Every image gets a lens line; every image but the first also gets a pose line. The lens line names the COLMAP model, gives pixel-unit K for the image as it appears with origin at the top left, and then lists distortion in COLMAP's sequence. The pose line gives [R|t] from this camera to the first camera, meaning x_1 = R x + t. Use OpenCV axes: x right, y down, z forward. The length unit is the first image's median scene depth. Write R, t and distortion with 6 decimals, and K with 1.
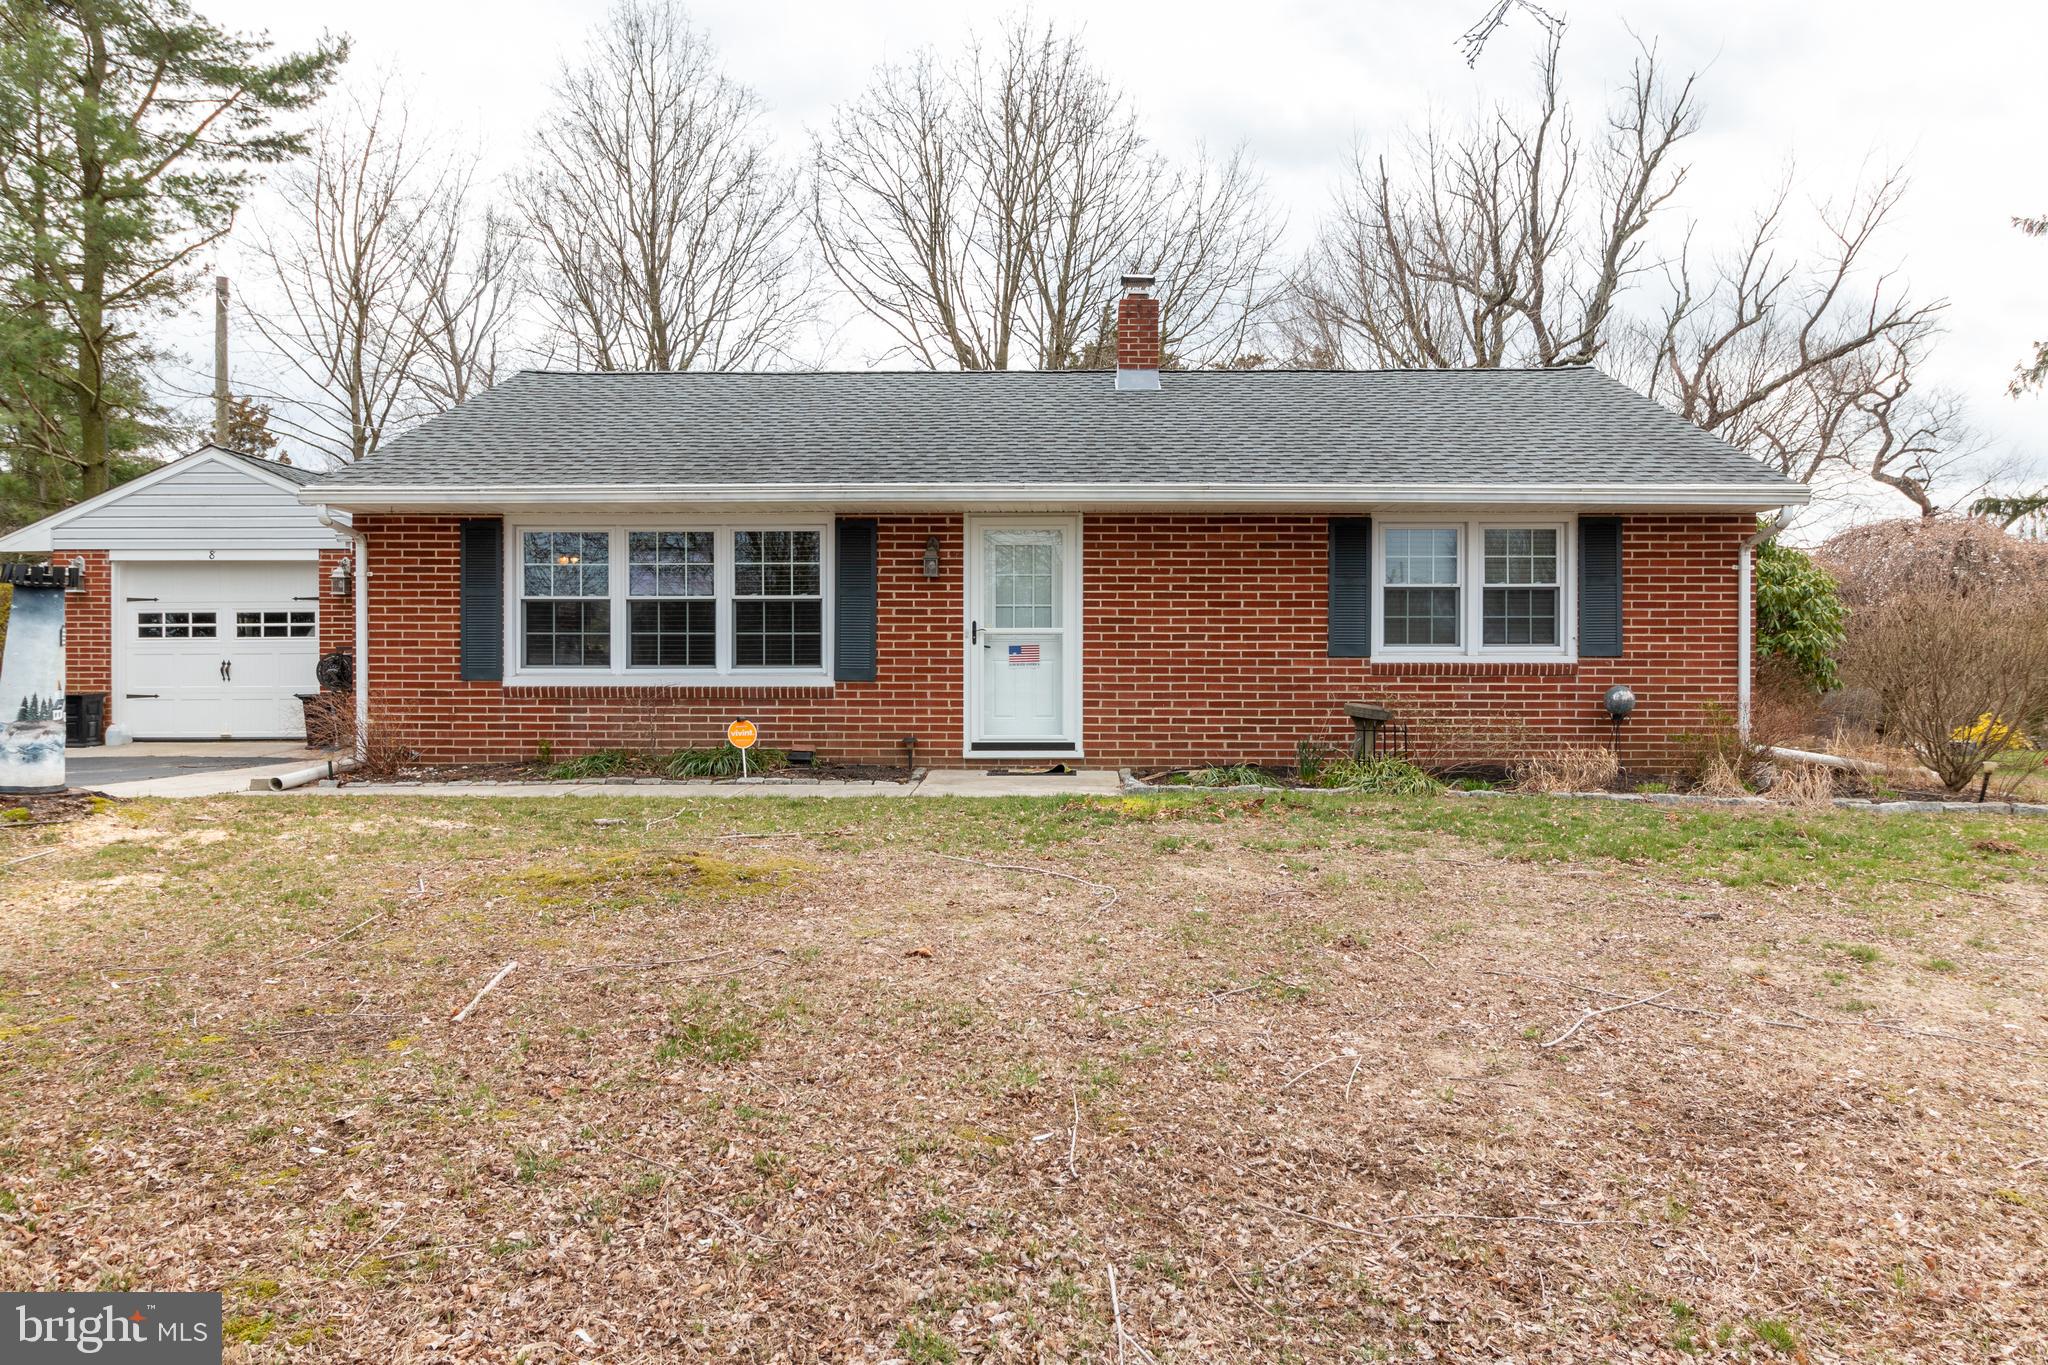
lens RADIAL K [[1402.0, 0, 1022.3], [0, 1402.0, 672.0], [0, 0, 1]] dist [0.005832, 0.001698]
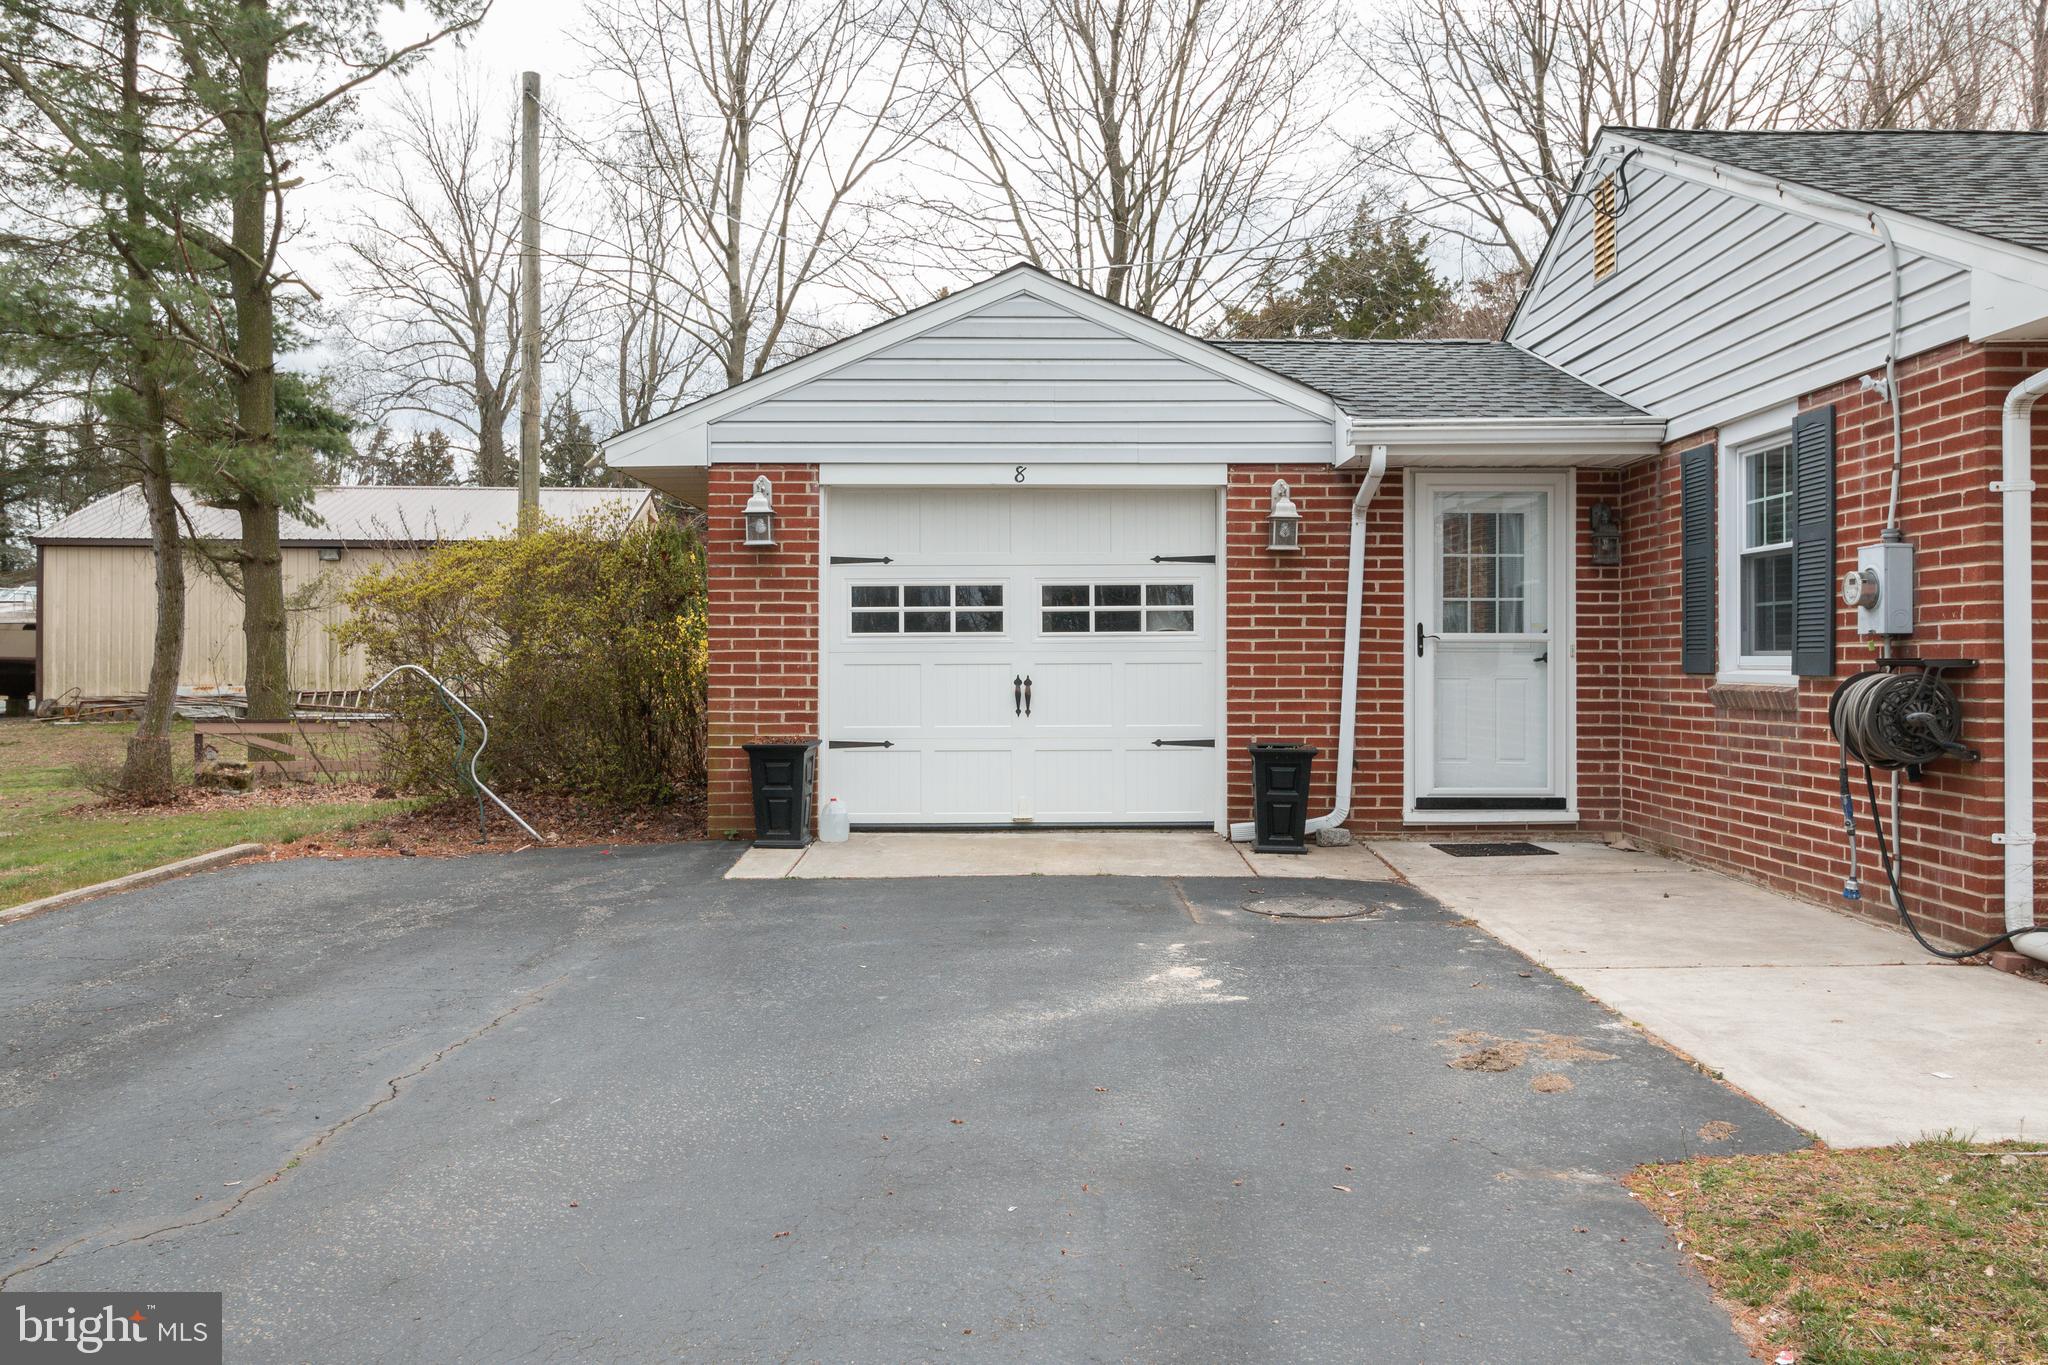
lens RADIAL K [[1628.5, 0, 1026.3], [0, 1628.5, 648.9], [0, 0, 1]] dist [0.011098, -0.004302]
pose [[0.999459, 0.001436, 0.032847, -0.776480], [-0.001047, 0.999929, -0.011867, -0.014929], [-0.032862, 0.011826, 0.999390, 0.519058]]
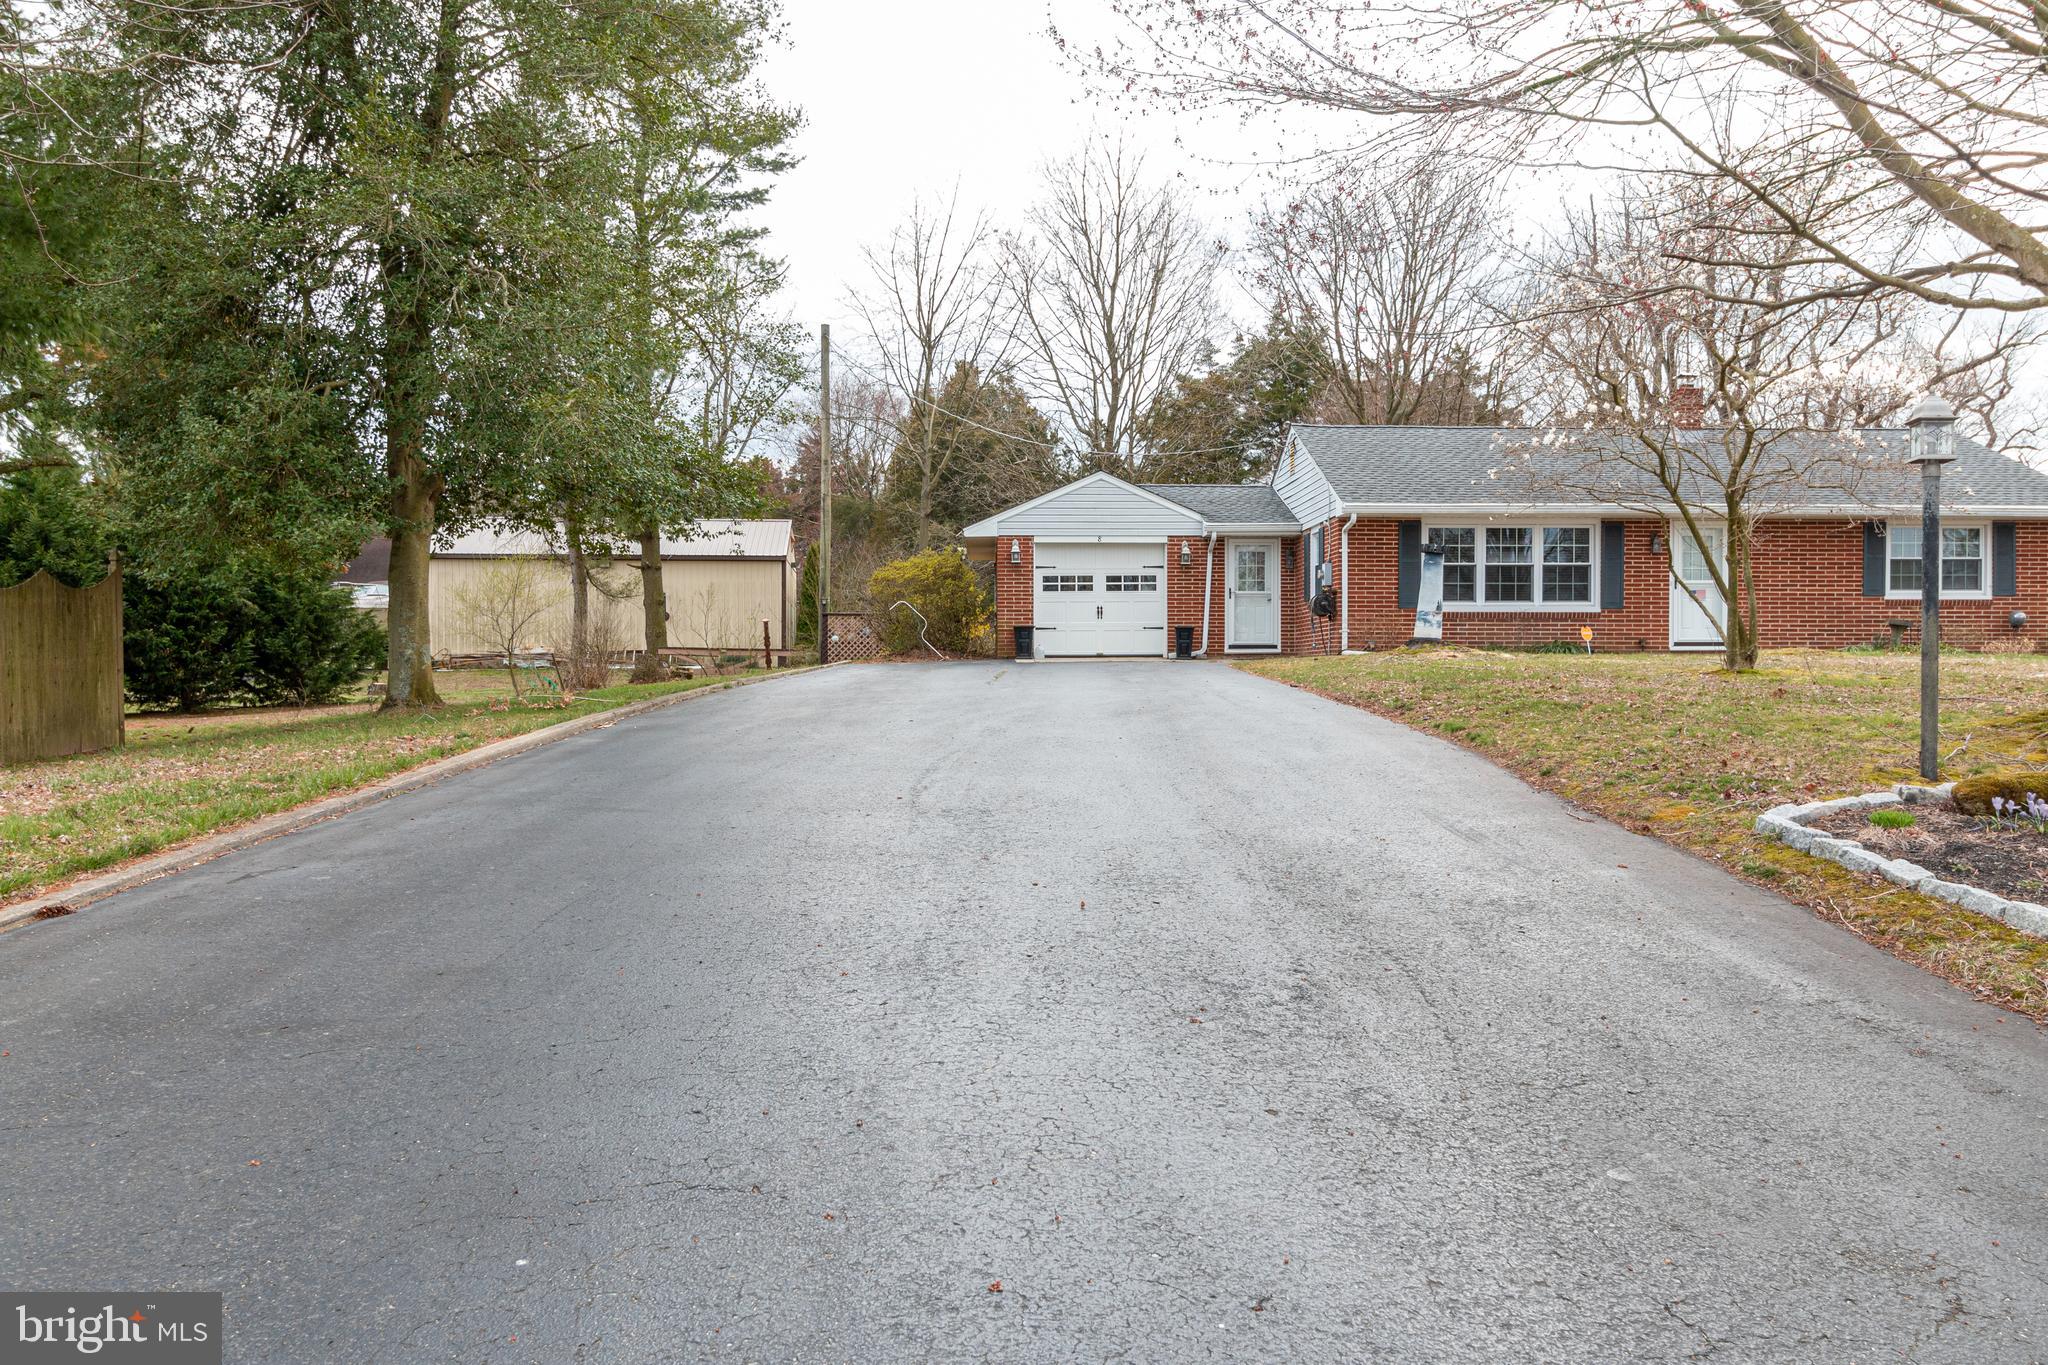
lens RADIAL K [[1628.5, 0, 1021.3], [0, 1628.5, 687.0], [0, 0, 1]] dist [0.011098, -0.004302]
pose [[0.998462, -0.000953, 0.055434, -1.003209], [0.000569, 0.999976, 0.006943, 0.093115], [-0.055439, -0.006901, 0.998438, -1.094414]]
